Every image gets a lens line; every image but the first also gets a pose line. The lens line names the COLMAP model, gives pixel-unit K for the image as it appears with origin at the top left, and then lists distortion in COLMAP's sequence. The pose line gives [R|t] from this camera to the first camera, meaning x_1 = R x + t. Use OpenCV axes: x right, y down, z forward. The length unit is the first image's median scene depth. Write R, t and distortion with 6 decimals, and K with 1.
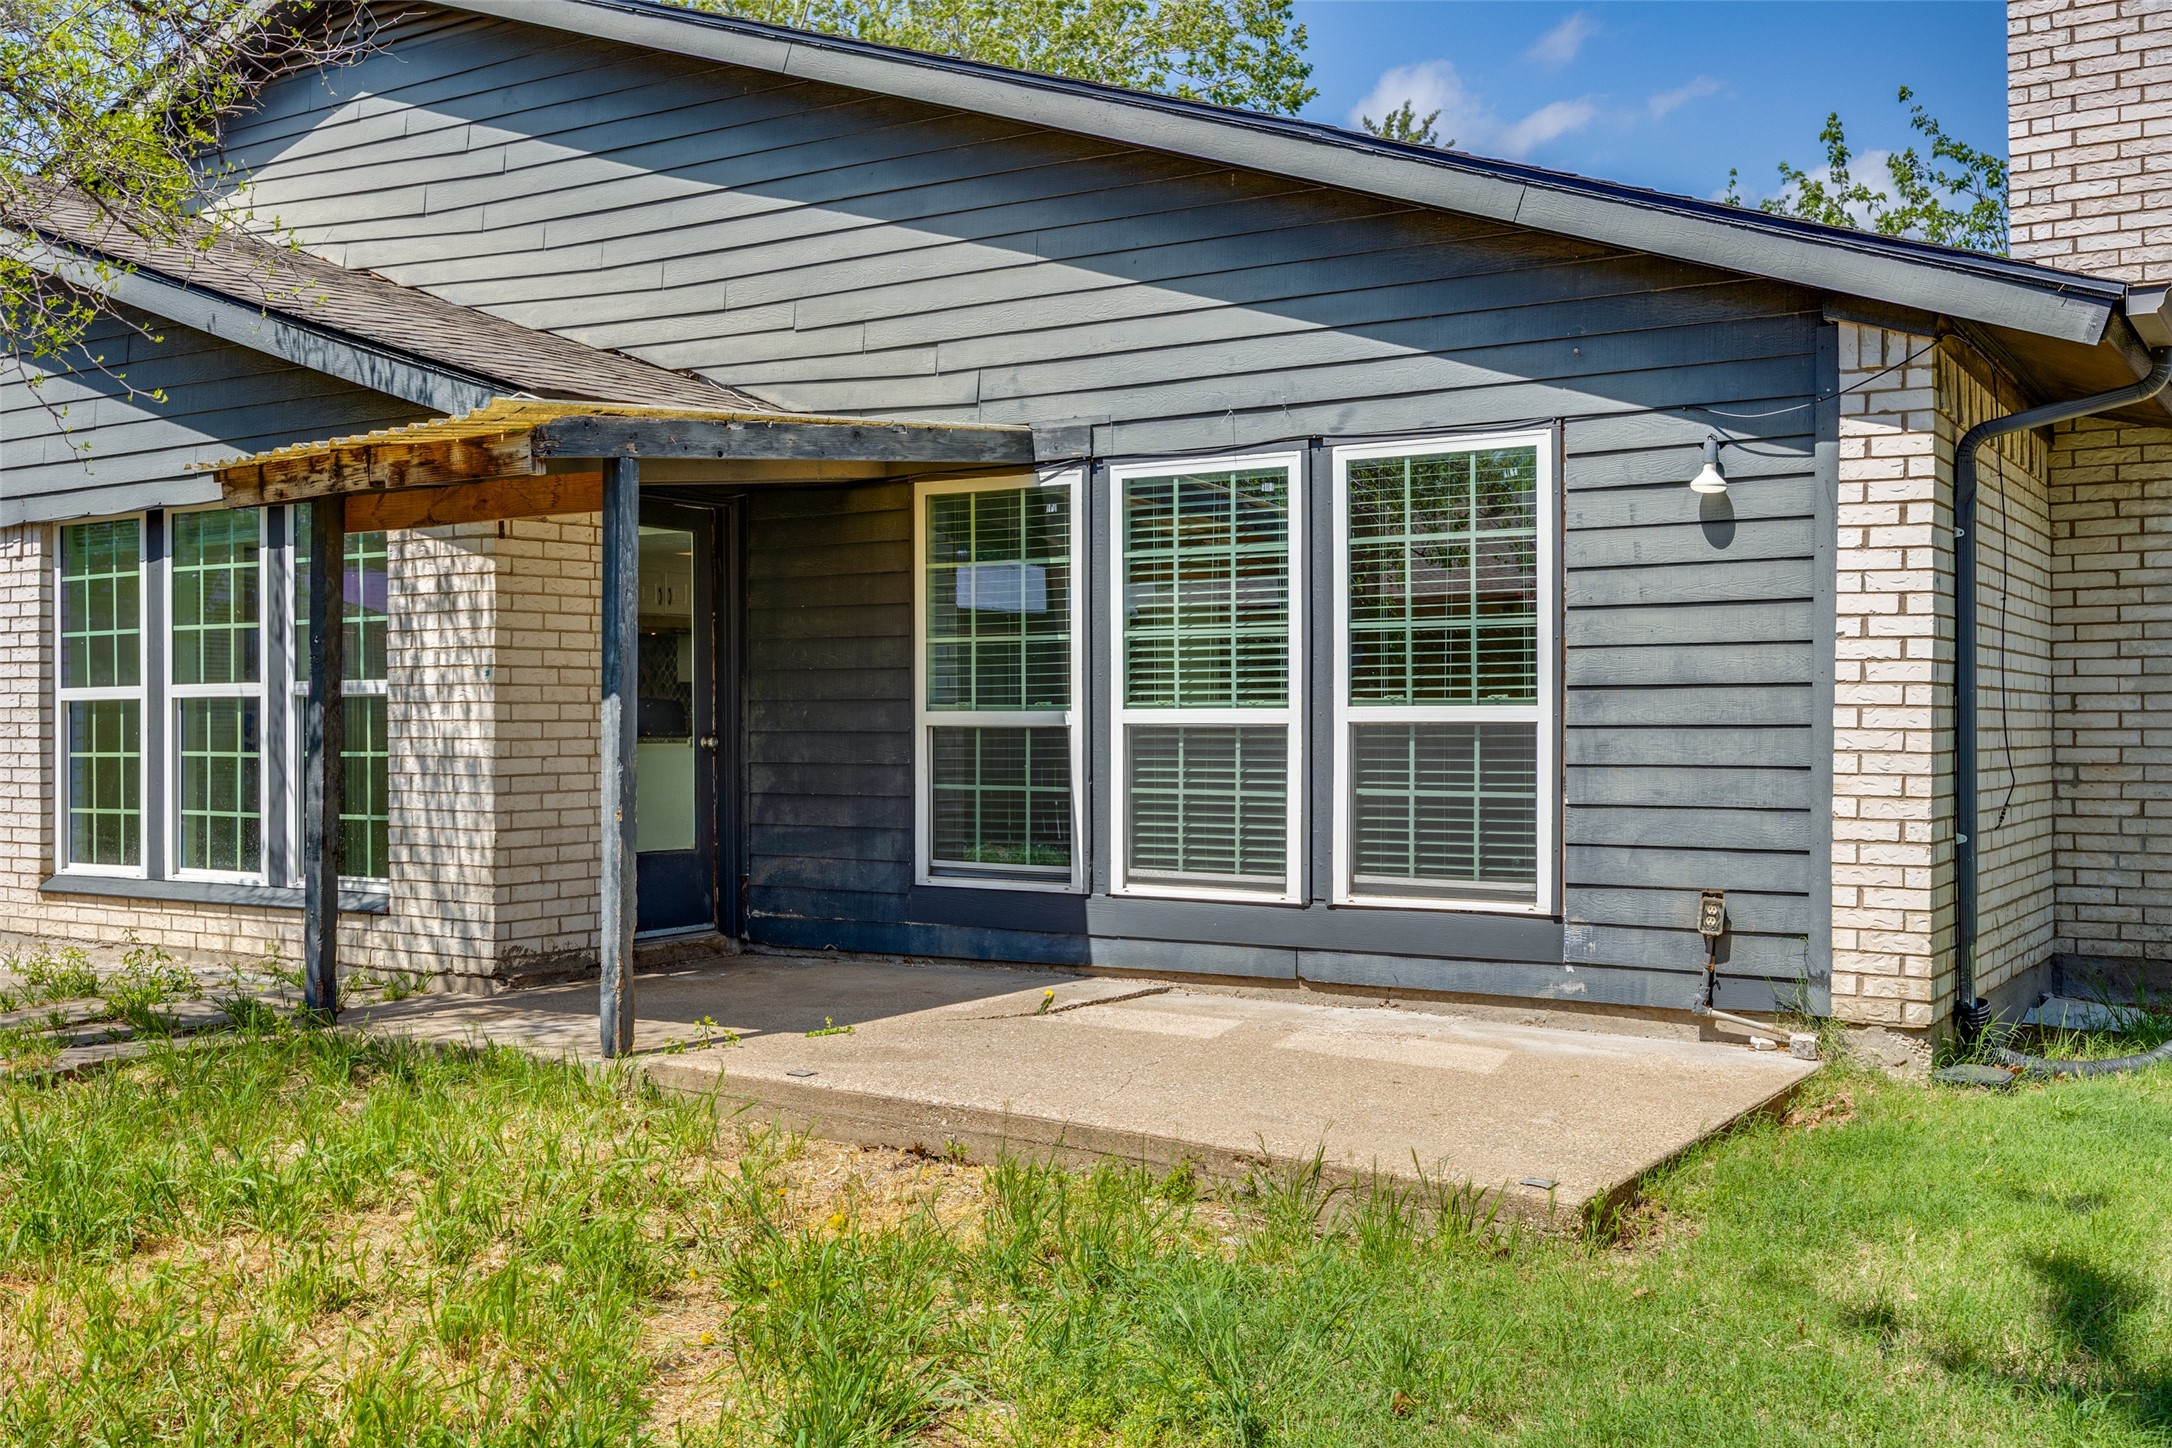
lens RADIAL K [[2199.6, 0, 1085.9], [0, 2199.6, 722.1], [0, 0, 1]] dist [-0.009581, 0.000000]
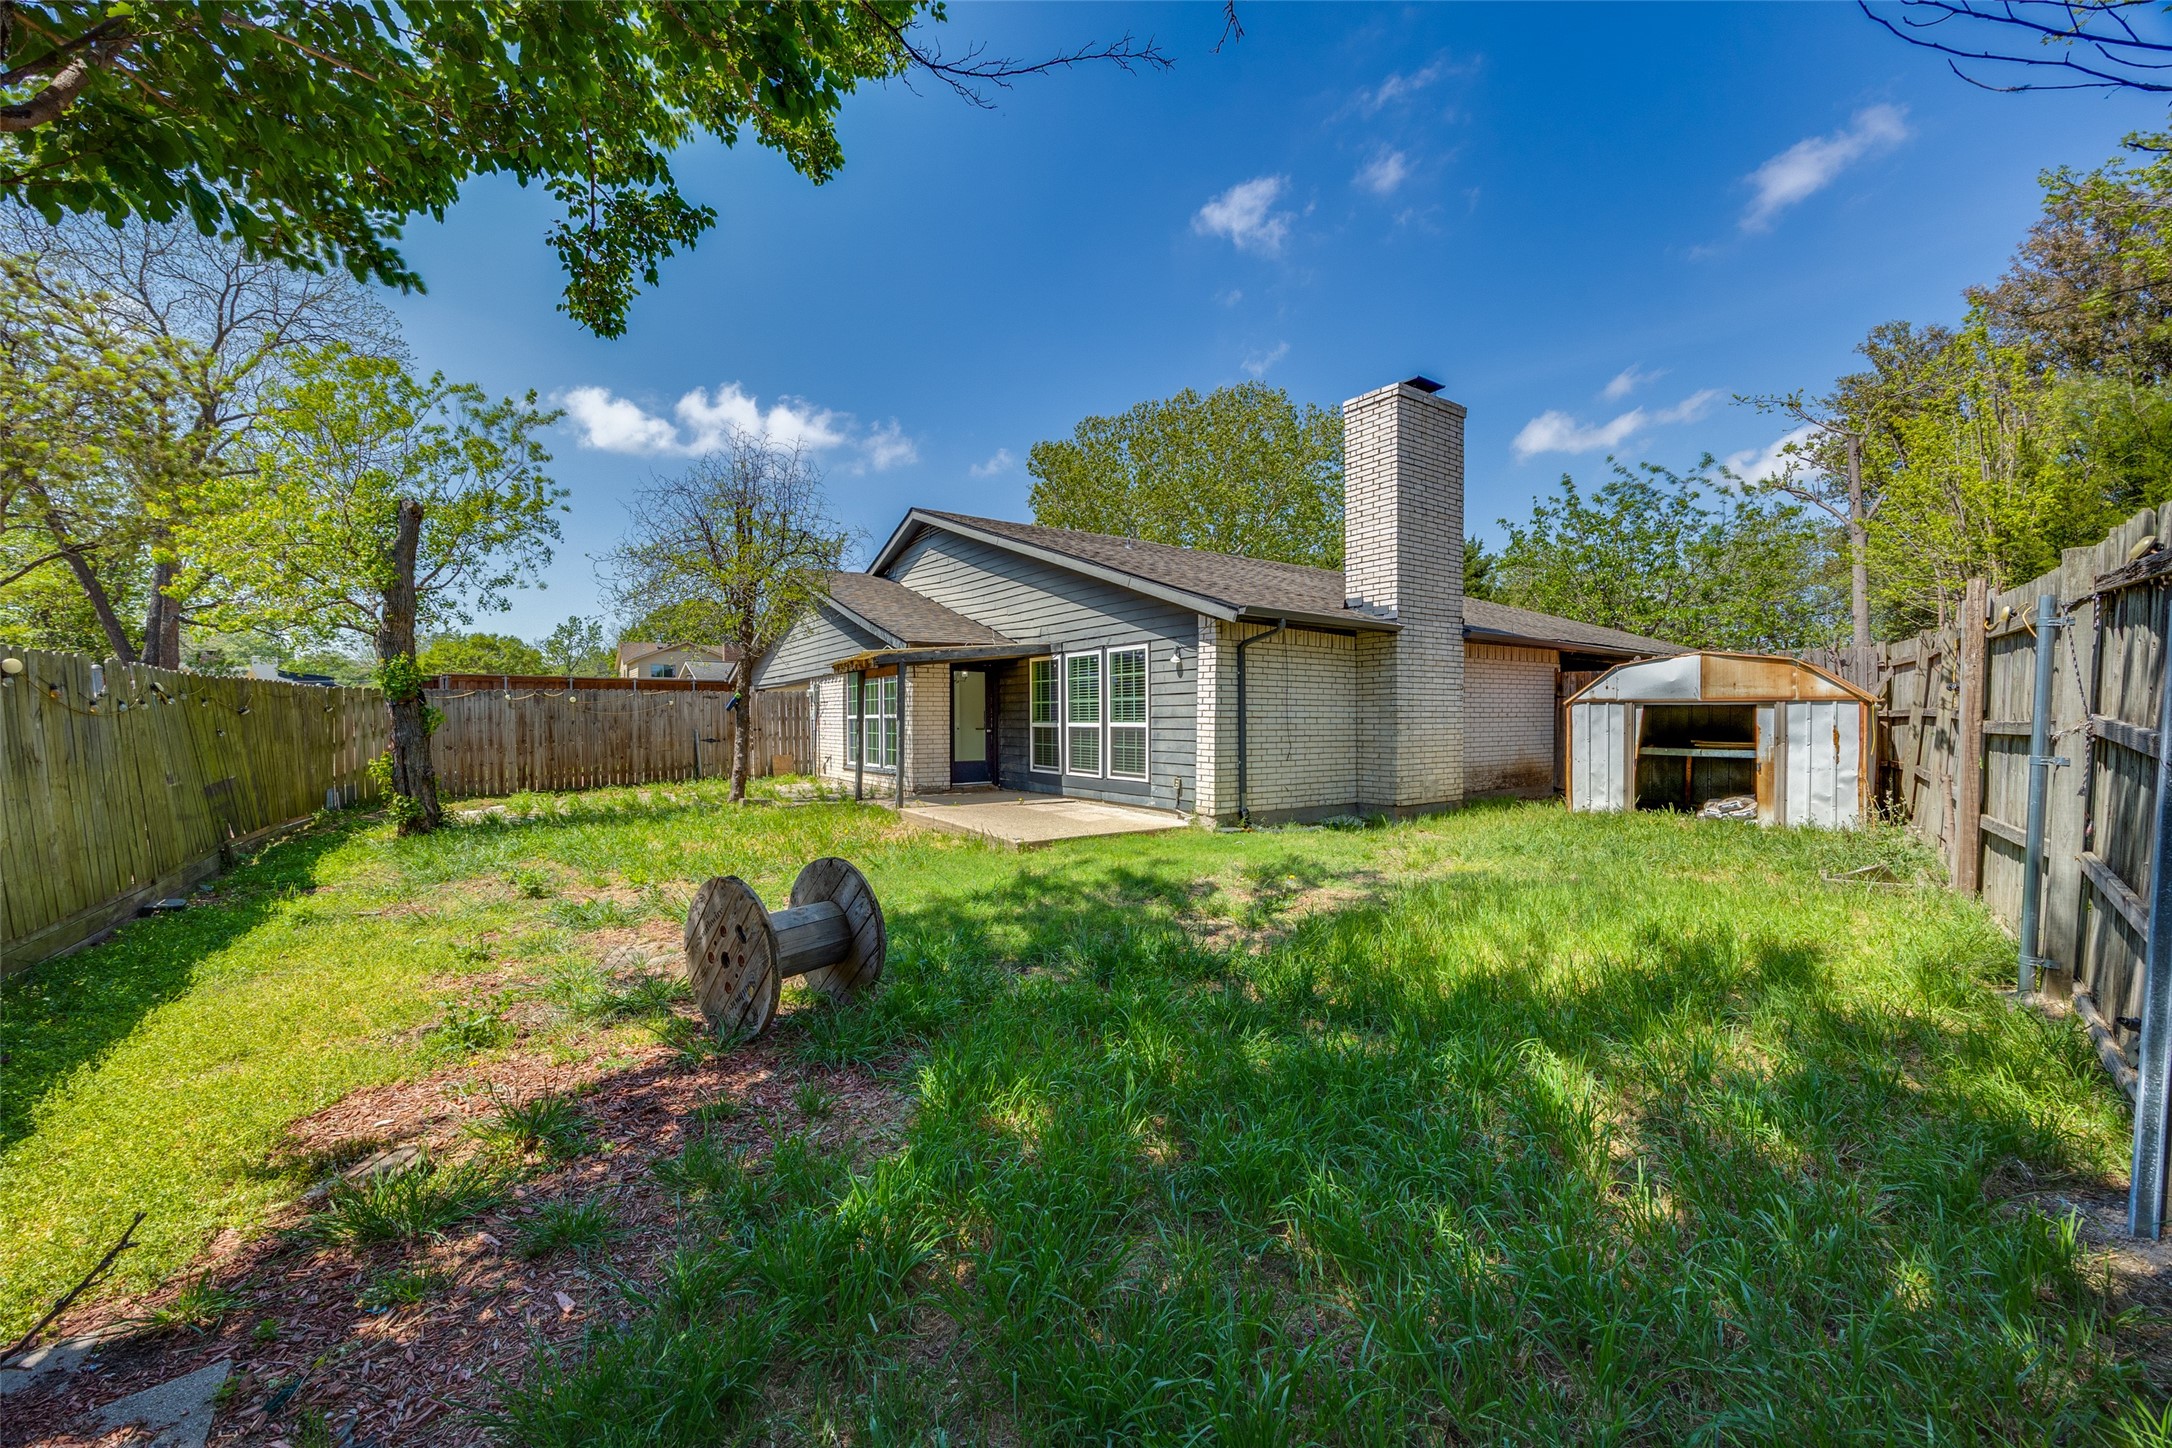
lens RADIAL K [[864.3, 0, 1086.8], [0, 864.3, 734.0], [0, 0, 1]] dist [0.000062, -0.000001]
pose [[0.929071, 0.006833, -0.369839, 0.594439], [0.000069, 0.999826, 0.018645, -0.014334], [0.369902, -0.017348, 0.928909, -0.299488]]
